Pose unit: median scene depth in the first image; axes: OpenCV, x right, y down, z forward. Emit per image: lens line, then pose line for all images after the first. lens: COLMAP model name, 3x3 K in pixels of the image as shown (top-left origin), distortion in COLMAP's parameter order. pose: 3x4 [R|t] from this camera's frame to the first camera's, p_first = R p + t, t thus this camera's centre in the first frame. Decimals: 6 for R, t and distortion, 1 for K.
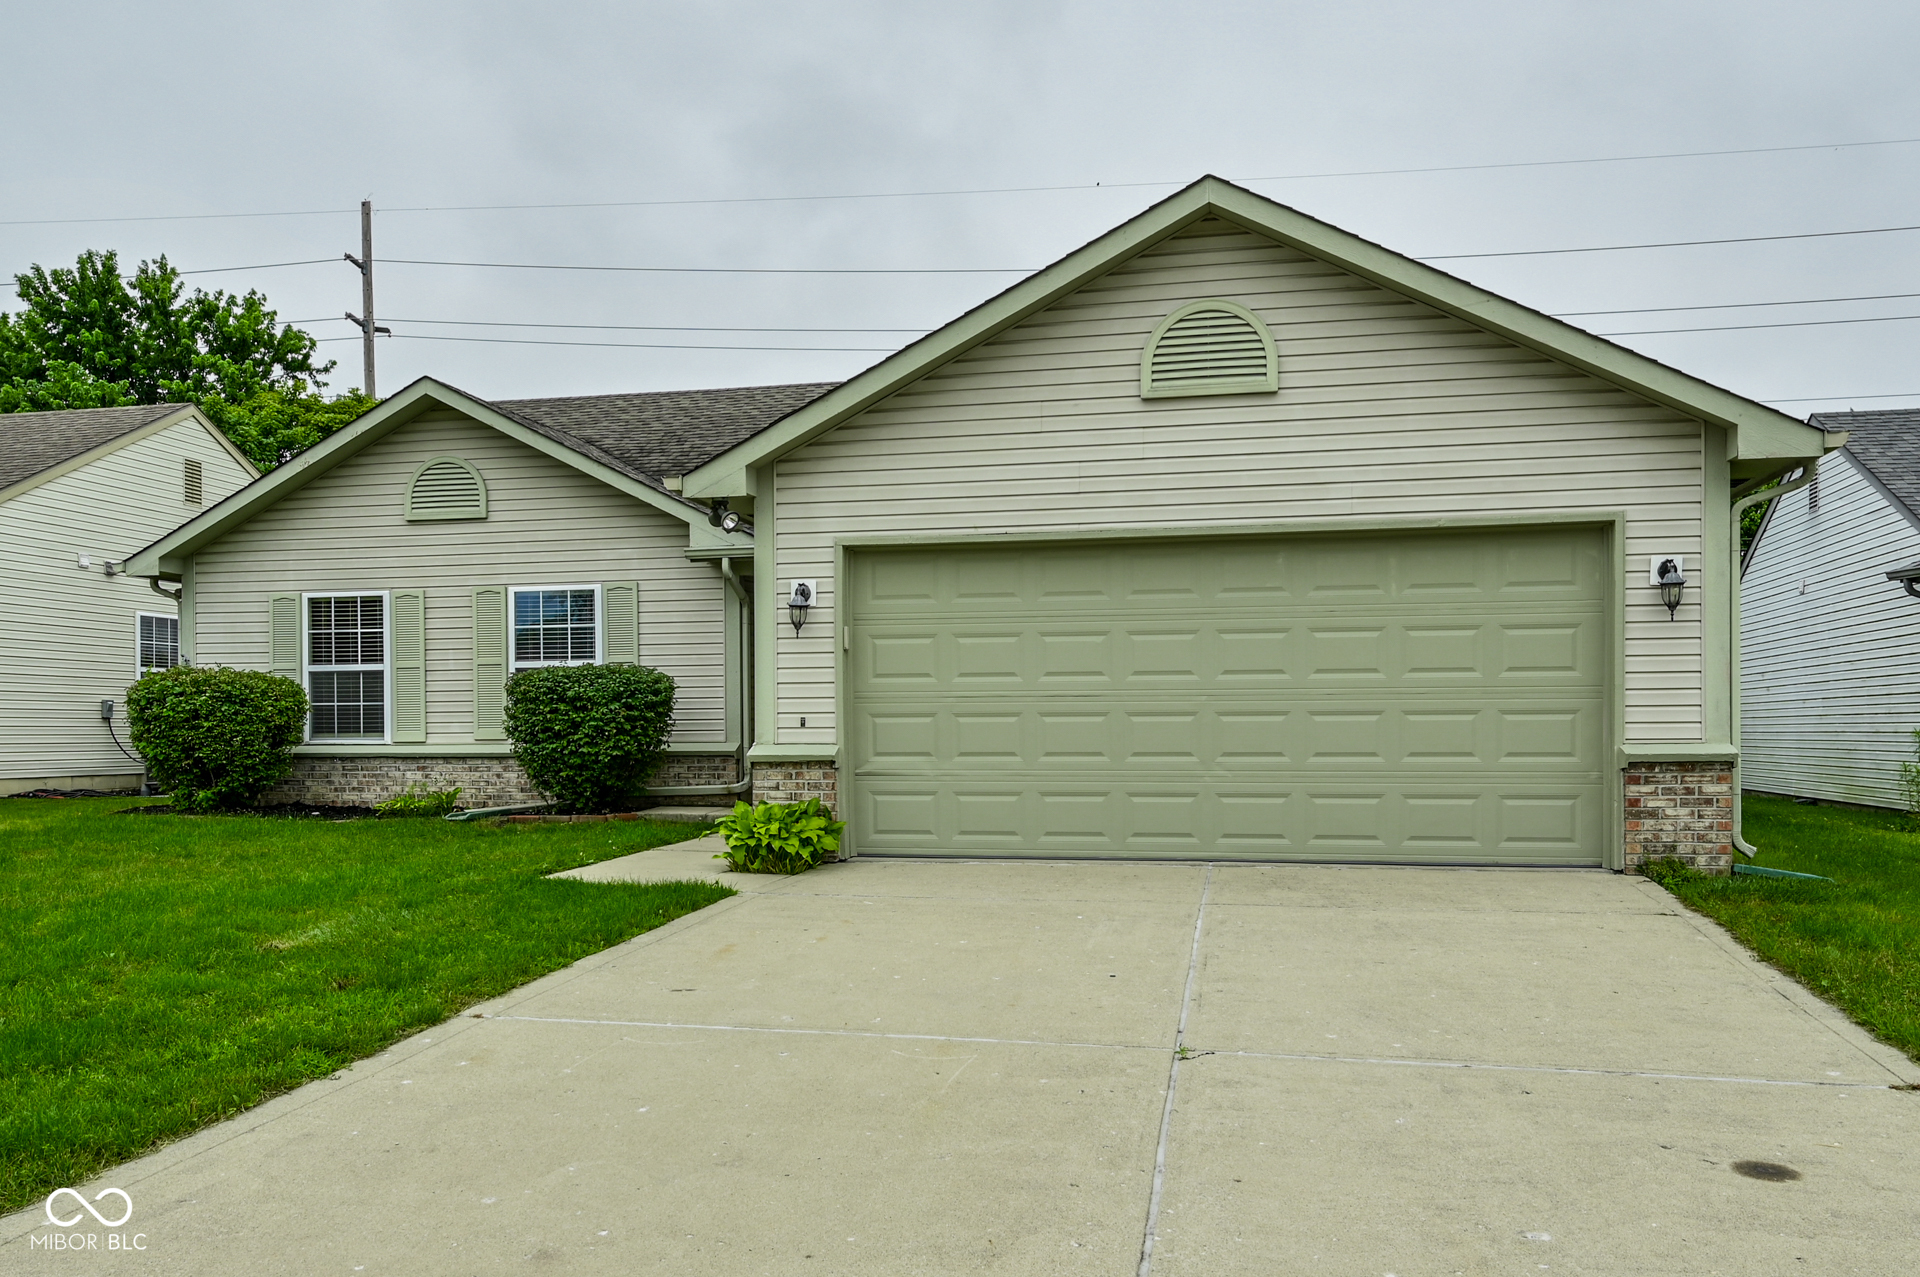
lens RADIAL K [[1428.7, 0, 1006.0], [0, 1428.7, 602.9], [0, 0, 1]] dist [-0.010322, 0.008136]
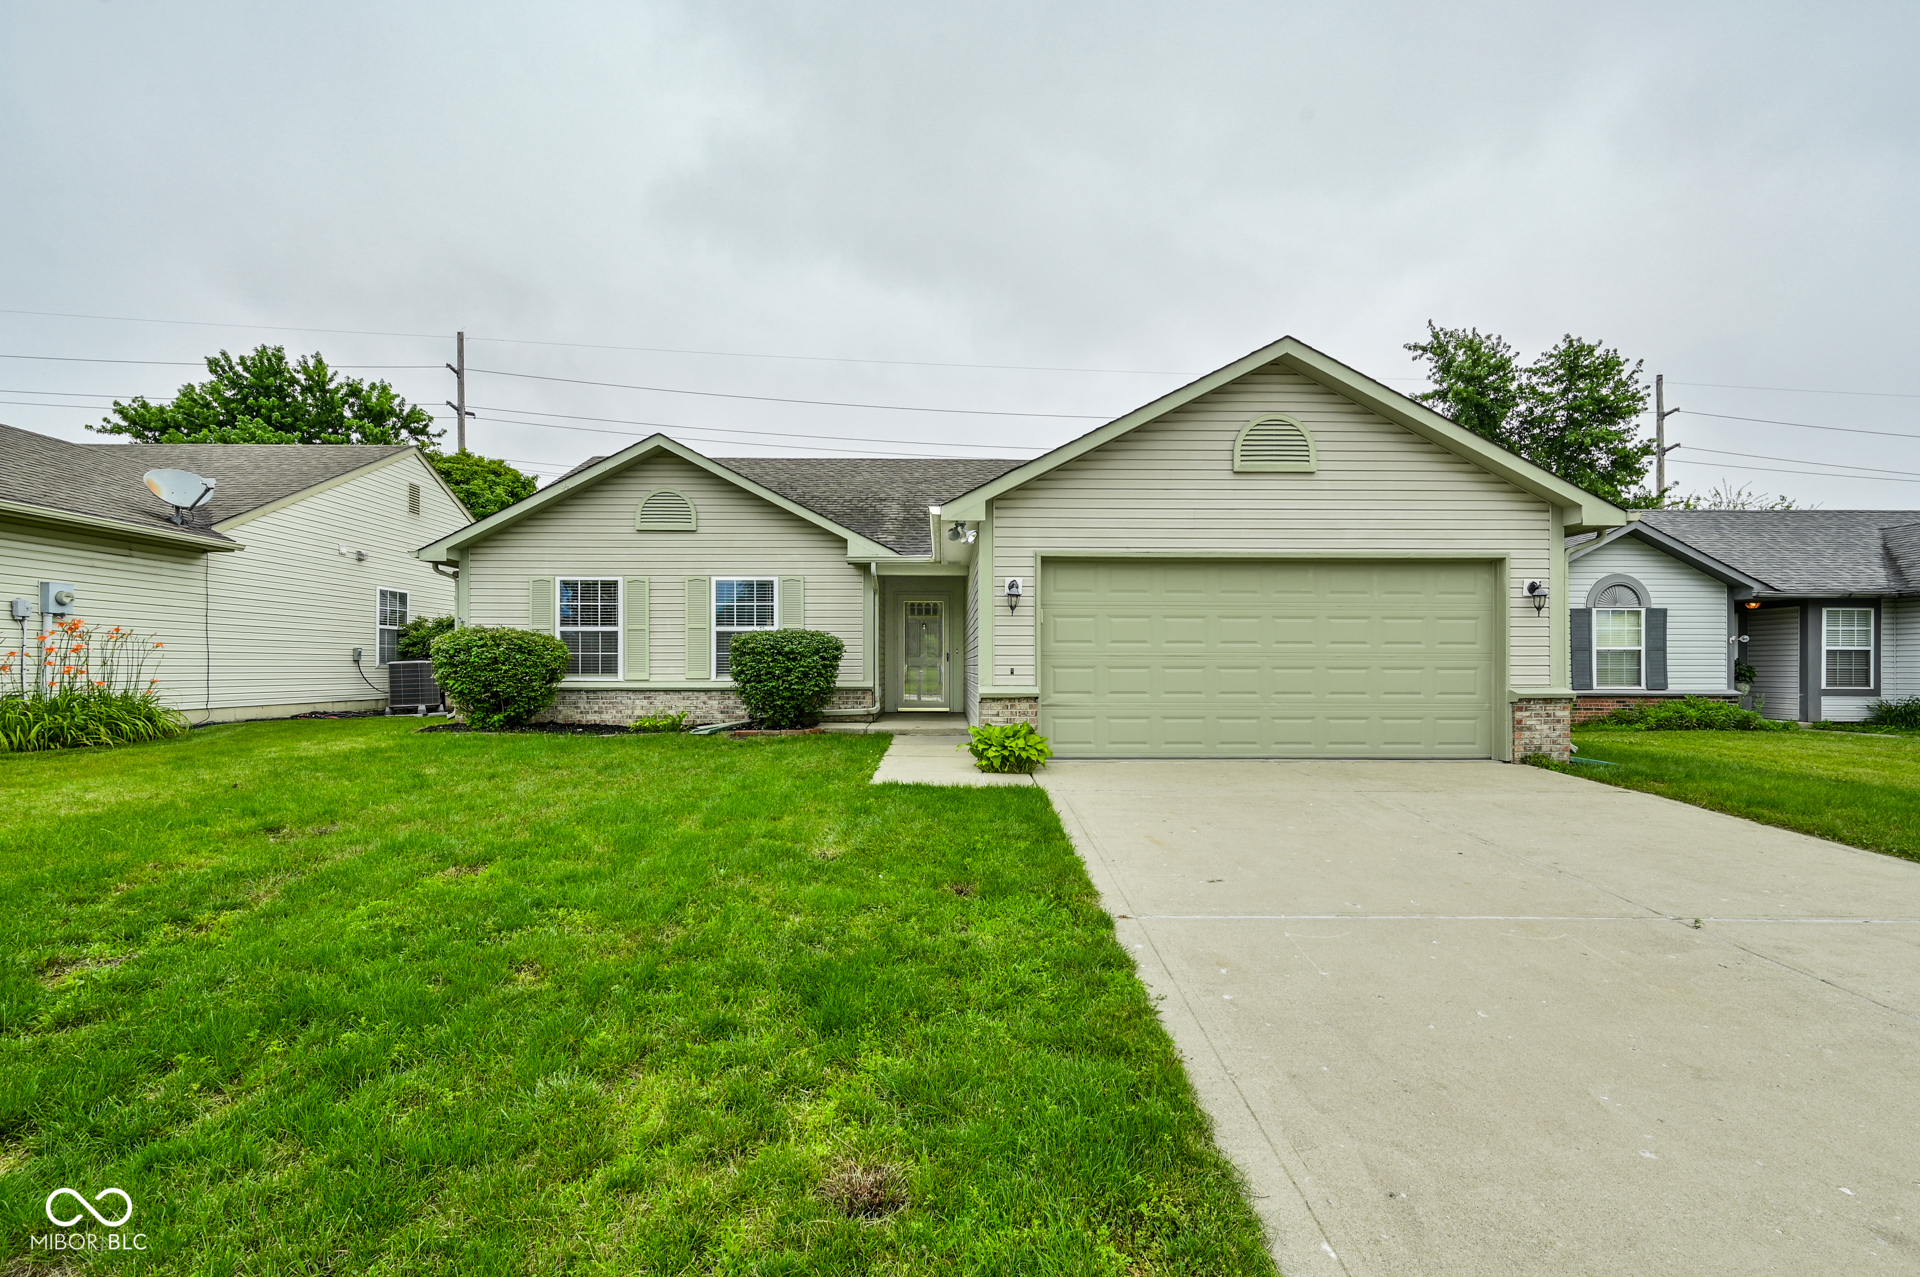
lens RADIAL K [[777.2, 0, 980.3], [0, 777.2, 595.4], [0, 0, 1]] dist [-0.001840, -0.000451]
pose [[0.976402, 0.026291, 0.214354, -0.272728], [-0.025504, 0.999654, -0.006436, 0.006833], [-0.214449, 0.000817, 0.976735, 0.153175]]
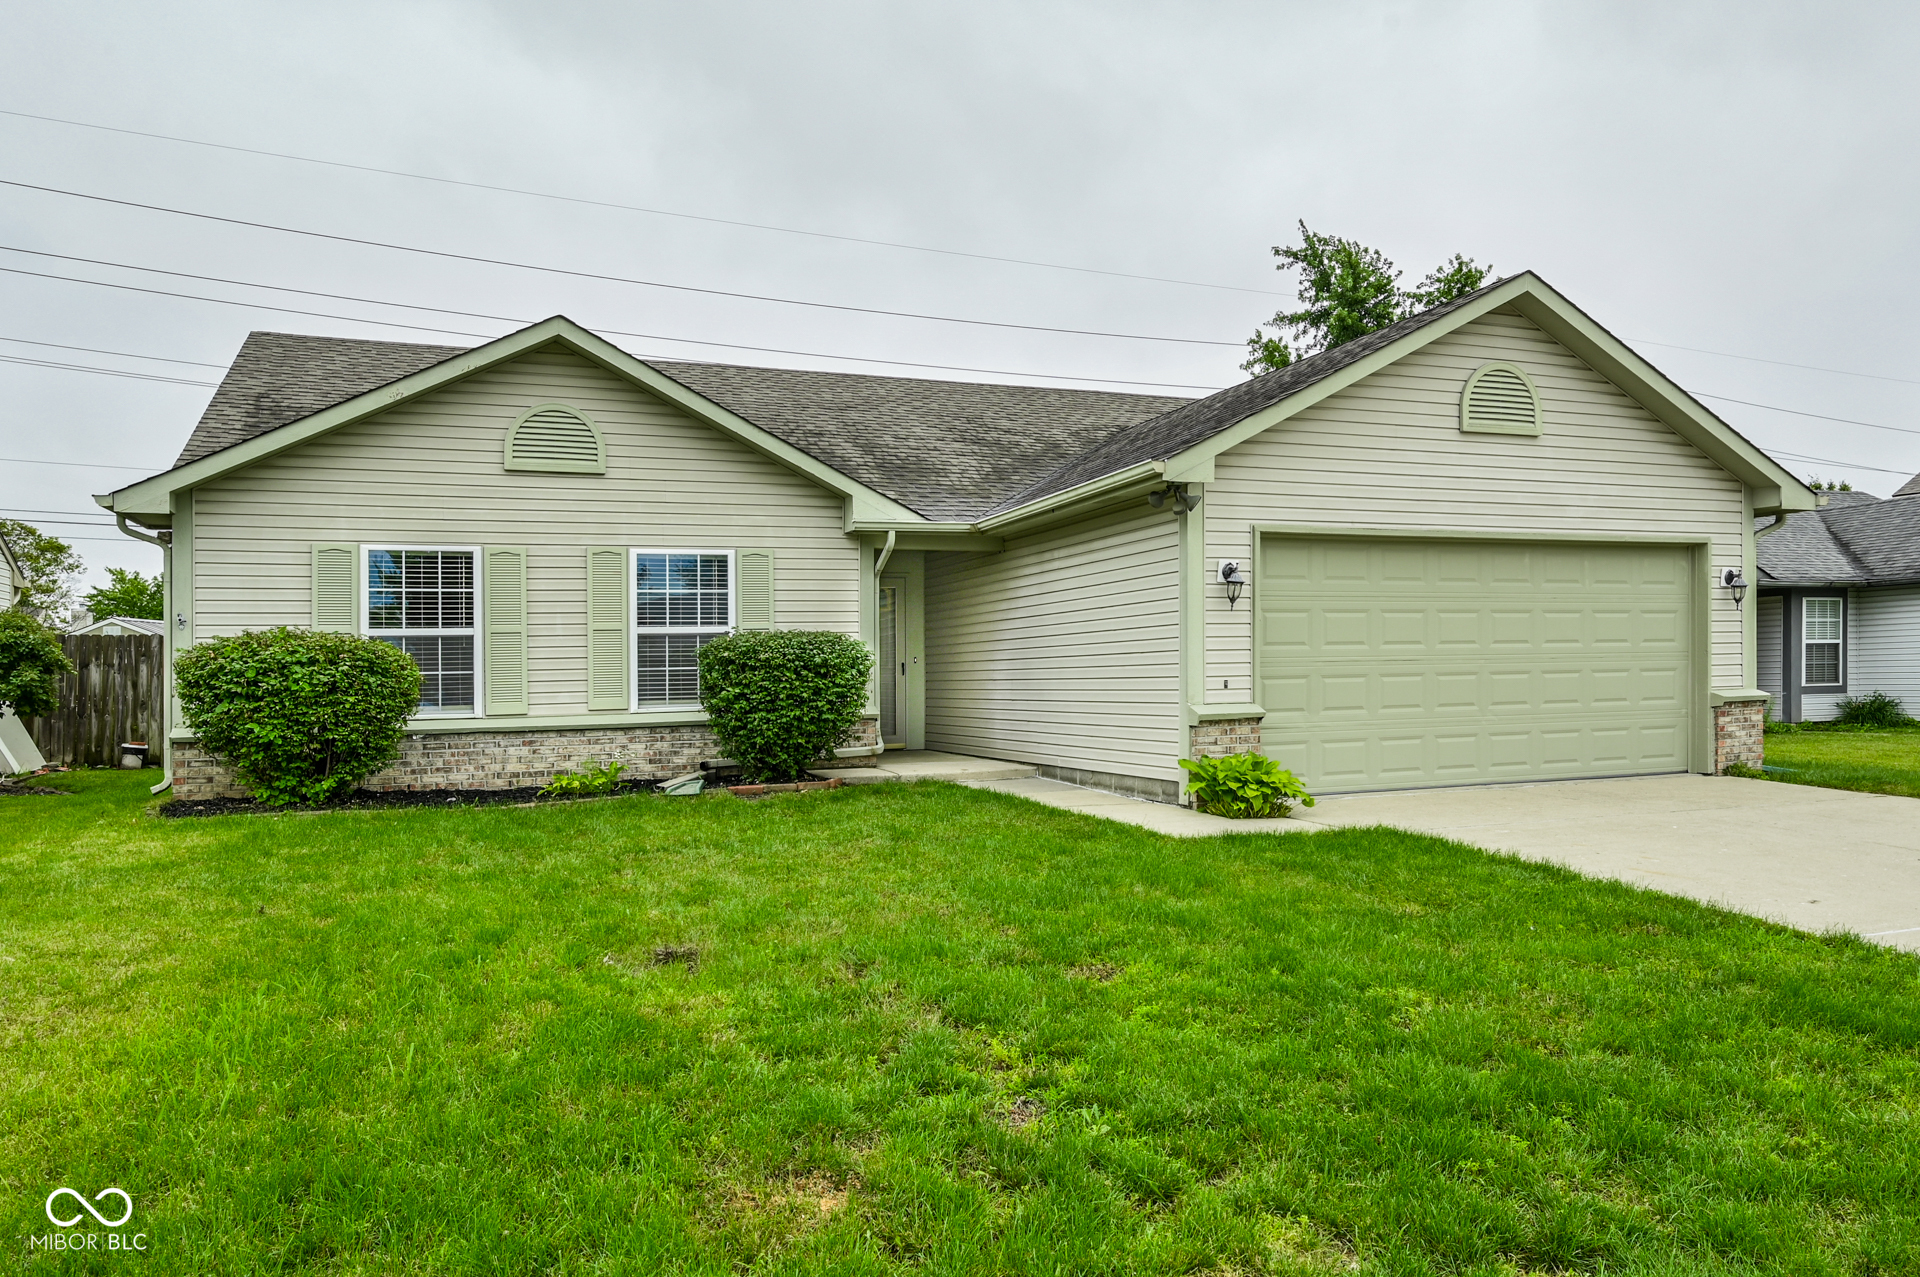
lens RADIAL K [[1181.2, 0, 967.4], [0, 1181.2, 587.1], [0, 0, 1]] dist [-0.002472, -0.002212]
pose [[0.854840, 0.027595, 0.518158, -0.621765], [-0.029826, 0.999547, -0.004026, 0.012152], [-0.518034, -0.012013, 0.855276, 0.231945]]
